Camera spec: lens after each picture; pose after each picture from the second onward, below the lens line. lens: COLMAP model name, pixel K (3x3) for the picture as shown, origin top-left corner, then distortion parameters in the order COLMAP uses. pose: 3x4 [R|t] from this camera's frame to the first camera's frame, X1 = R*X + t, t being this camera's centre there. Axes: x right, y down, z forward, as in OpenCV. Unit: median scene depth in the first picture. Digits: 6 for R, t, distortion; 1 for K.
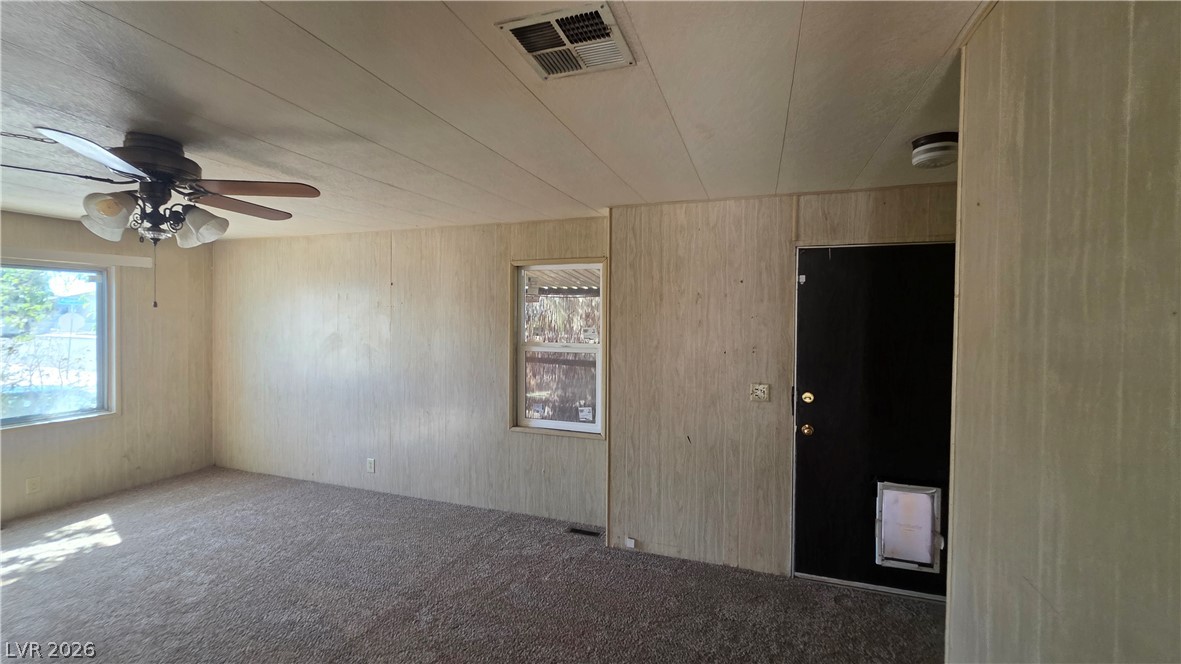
lens RADIAL K [[473.1, 0, 591.0], [0, 473.1, 328.4], [0, 0, 1]] dist [0.000036, 0.000202]
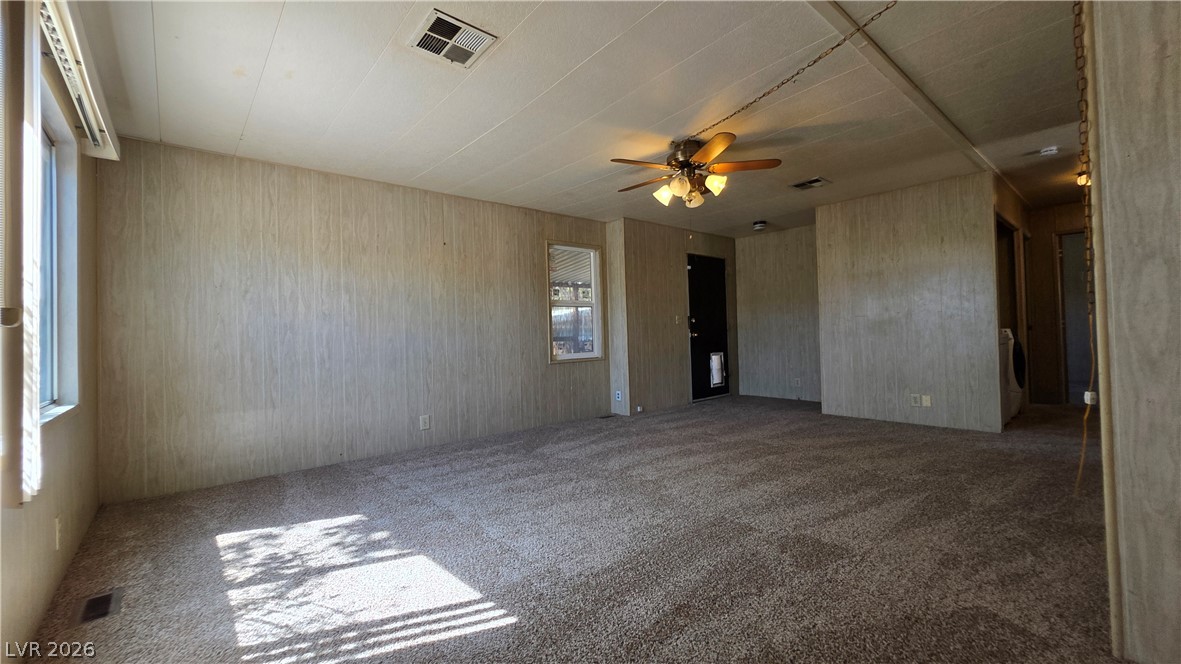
lens RADIAL K [[473.1, 0, 591.0], [0, 473.1, 328.4], [0, 0, 1]] dist [0.000036, 0.000202]
pose [[0.507160, -0.012900, 0.861755, -1.285332], [0.056785, 0.998215, -0.018477, 0.147431], [-0.859979, 0.058306, 0.506988, 0.206707]]
